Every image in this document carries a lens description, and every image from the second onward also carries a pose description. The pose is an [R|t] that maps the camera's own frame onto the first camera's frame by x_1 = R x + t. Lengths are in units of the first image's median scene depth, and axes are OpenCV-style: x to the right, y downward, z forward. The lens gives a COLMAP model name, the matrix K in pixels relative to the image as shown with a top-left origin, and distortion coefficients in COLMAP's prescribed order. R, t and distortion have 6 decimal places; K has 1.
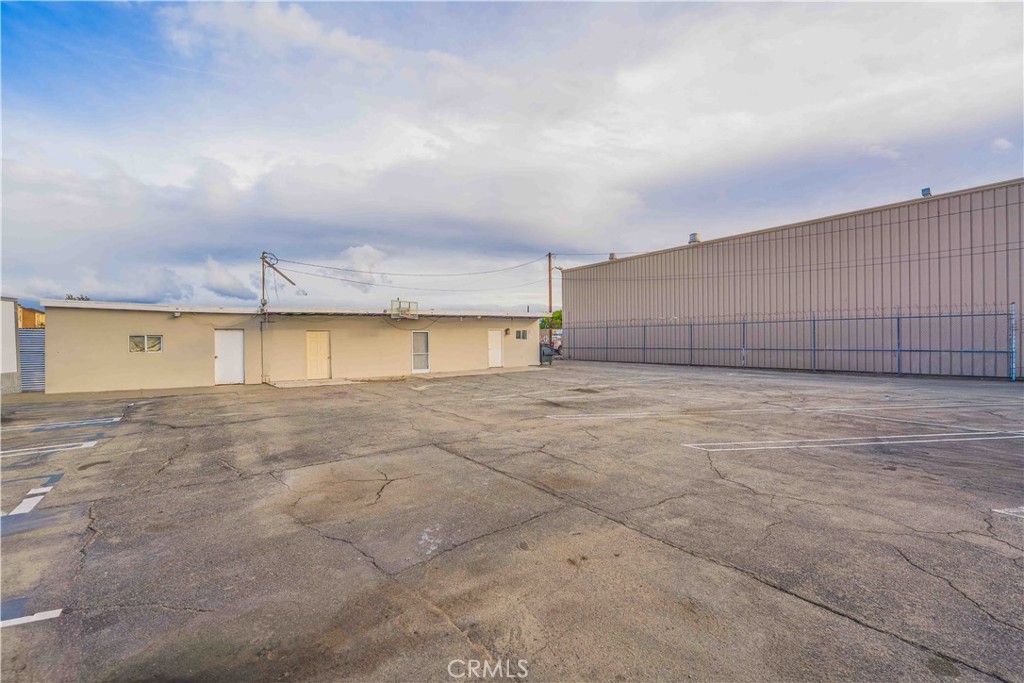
lens RADIAL K [[425.7, 0, 509.9], [0, 425.7, 340.5], [0, 0, 1]] dist [-0.003679, 0.000663]
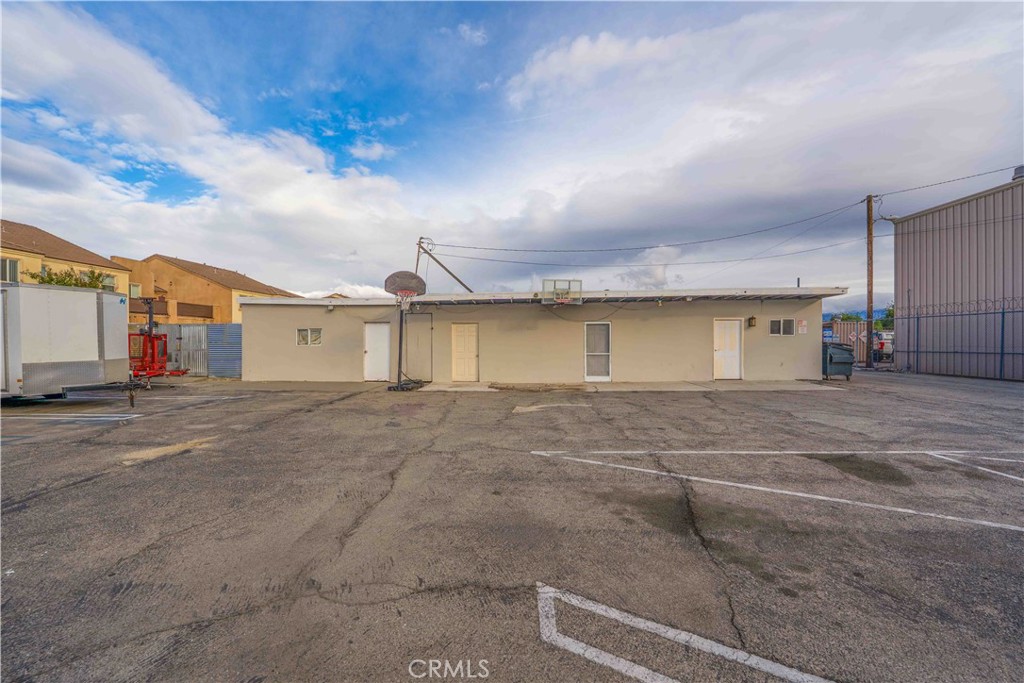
lens RADIAL K [[425.7, 0, 516.3], [0, 425.7, 344.1], [0, 0, 1]] dist [-0.003679, 0.000663]
pose [[0.788030, 0.011274, -0.615533, 0.103248], [-0.006821, 0.999931, 0.009583, 0.006956], [0.615599, -0.003353, 0.788053, 0.301352]]
